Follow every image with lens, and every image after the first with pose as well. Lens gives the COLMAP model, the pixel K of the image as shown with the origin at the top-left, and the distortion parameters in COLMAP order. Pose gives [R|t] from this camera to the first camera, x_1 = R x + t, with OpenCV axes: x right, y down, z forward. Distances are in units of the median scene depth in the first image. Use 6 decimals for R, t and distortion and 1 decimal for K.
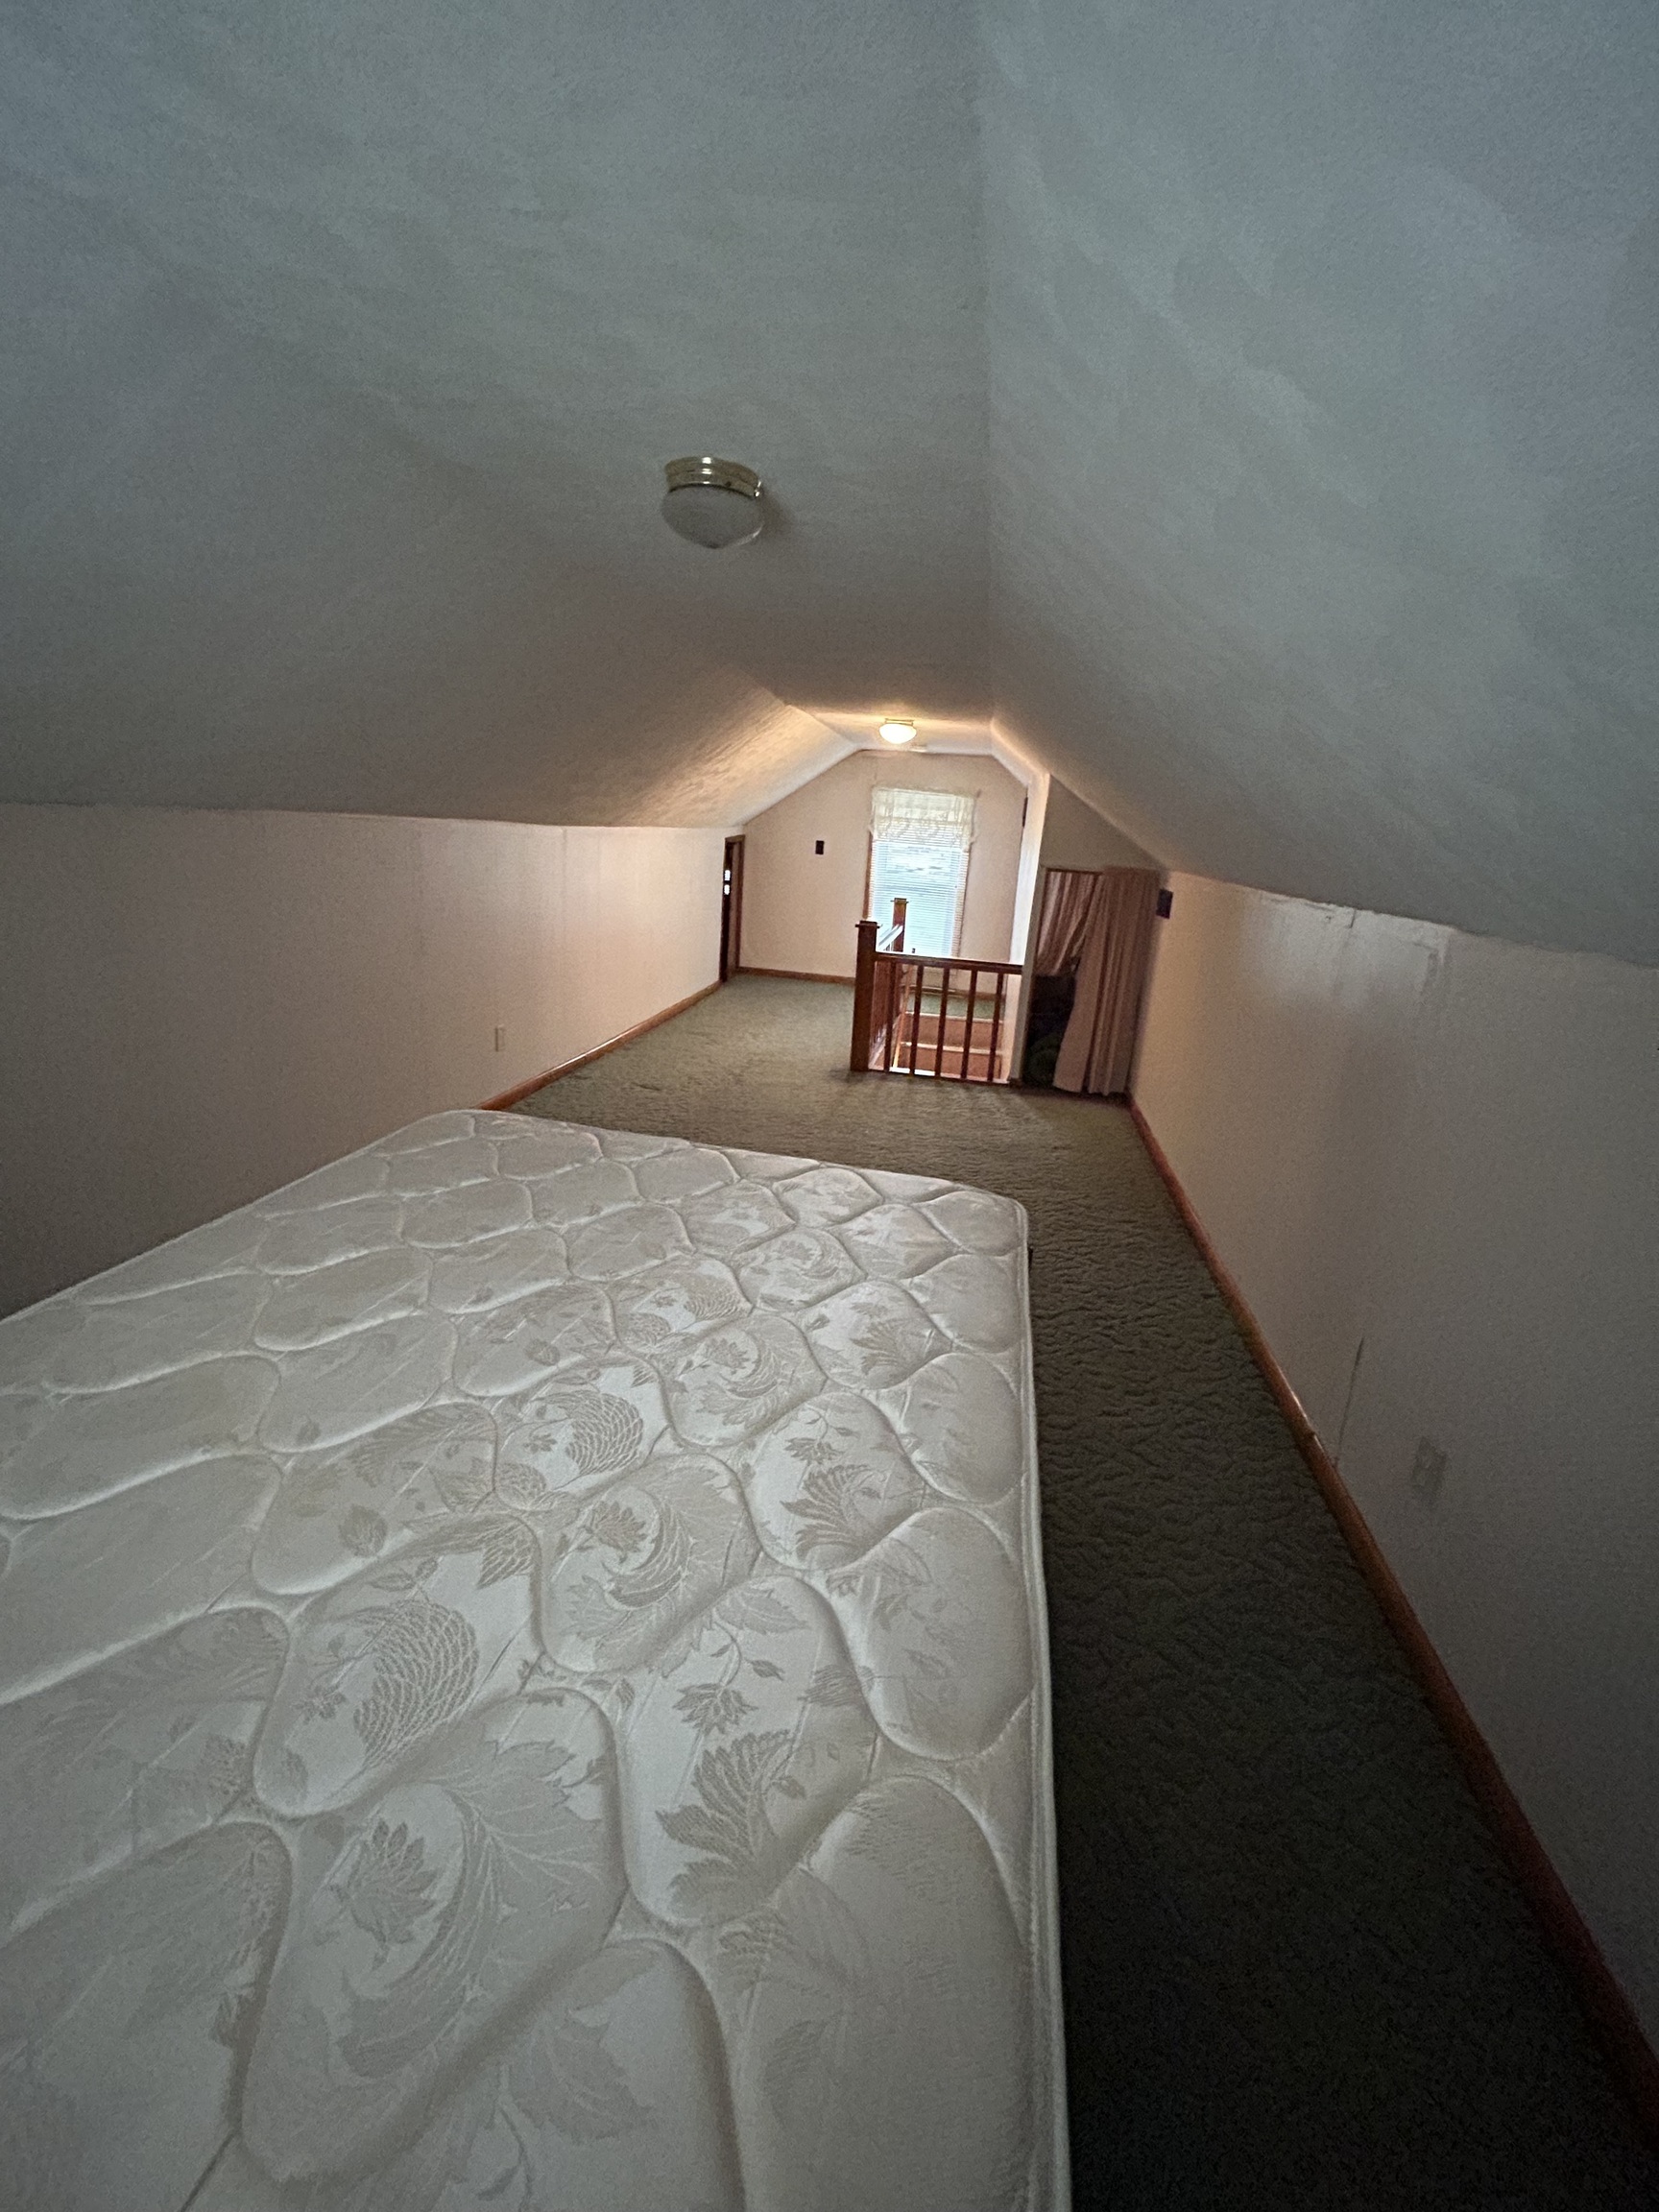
lens RADIAL K [[898.5, 0, 834.0], [0, 898.5, 1098.2], [0, 0, 1]] dist [-0.000925, 0.000389]
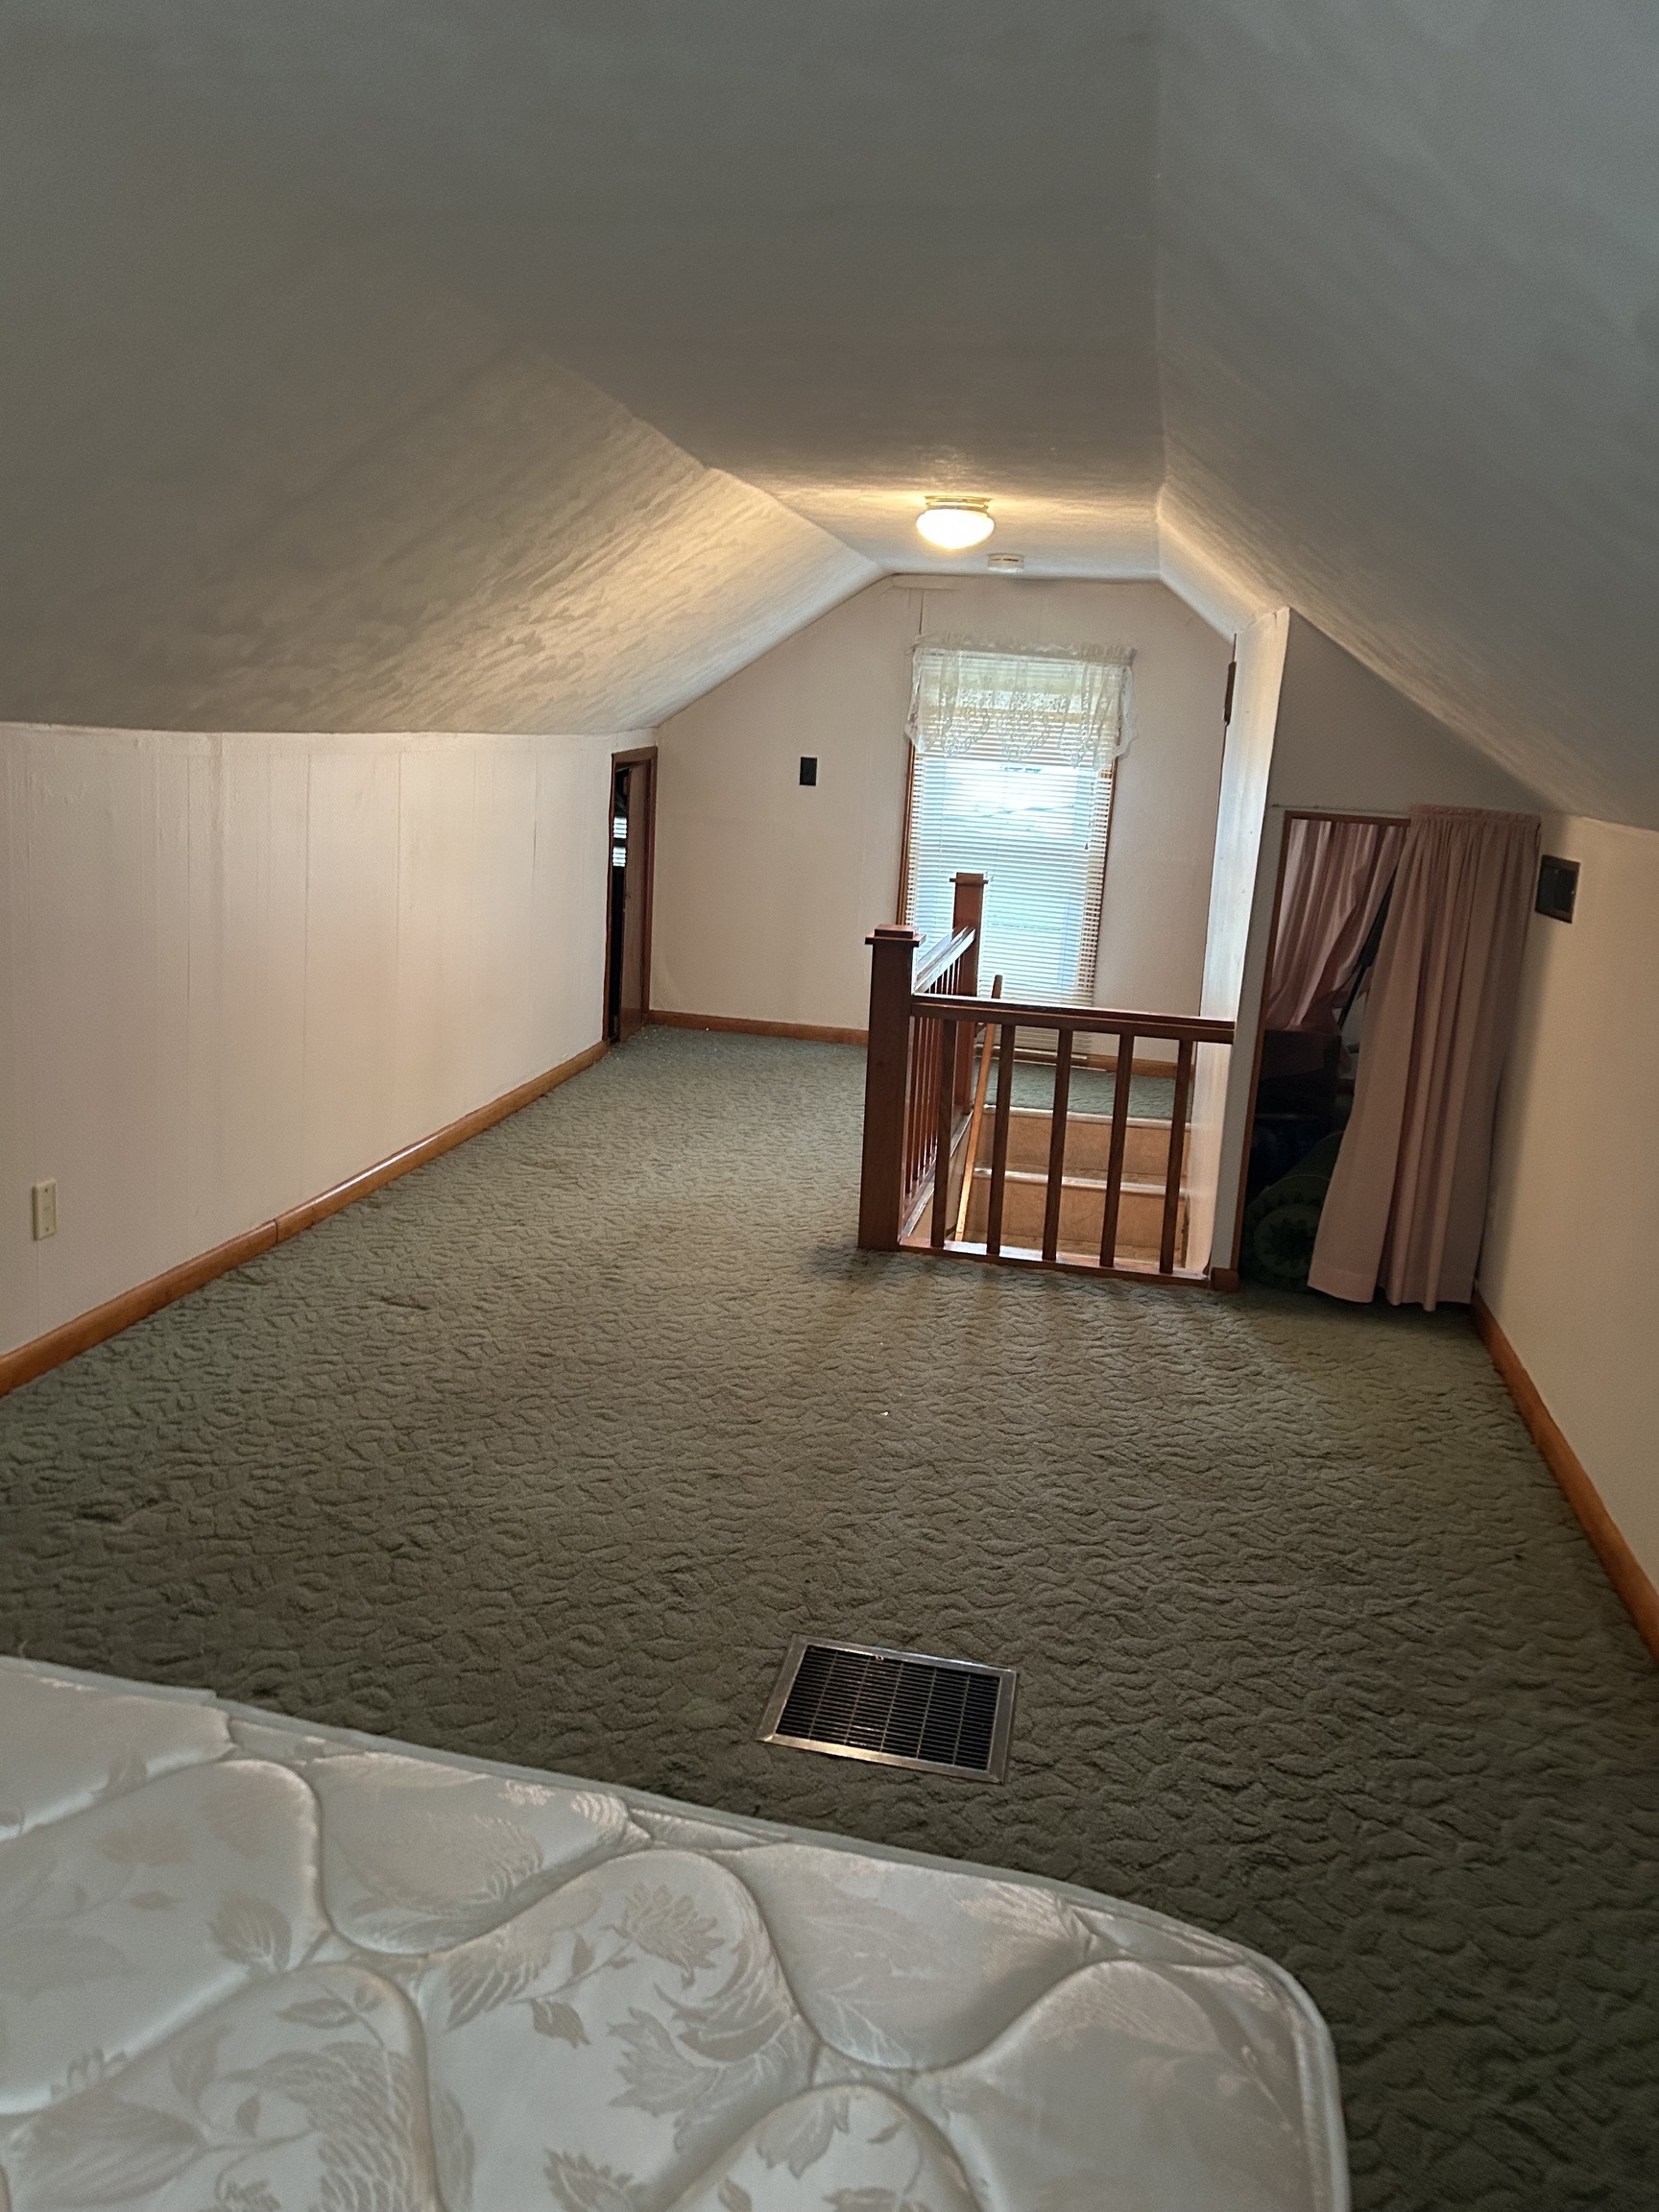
lens RADIAL K [[1654.7, 0, 816.9], [0, 1654.7, 1106.6], [0, 0, 1]] dist [0.049246, -0.041843]
pose [[0.999508, -0.004717, -0.030996, 0.023312], [0.002534, 0.997536, -0.070105, -0.044510], [0.031250, 0.069992, 0.997058, 0.149280]]
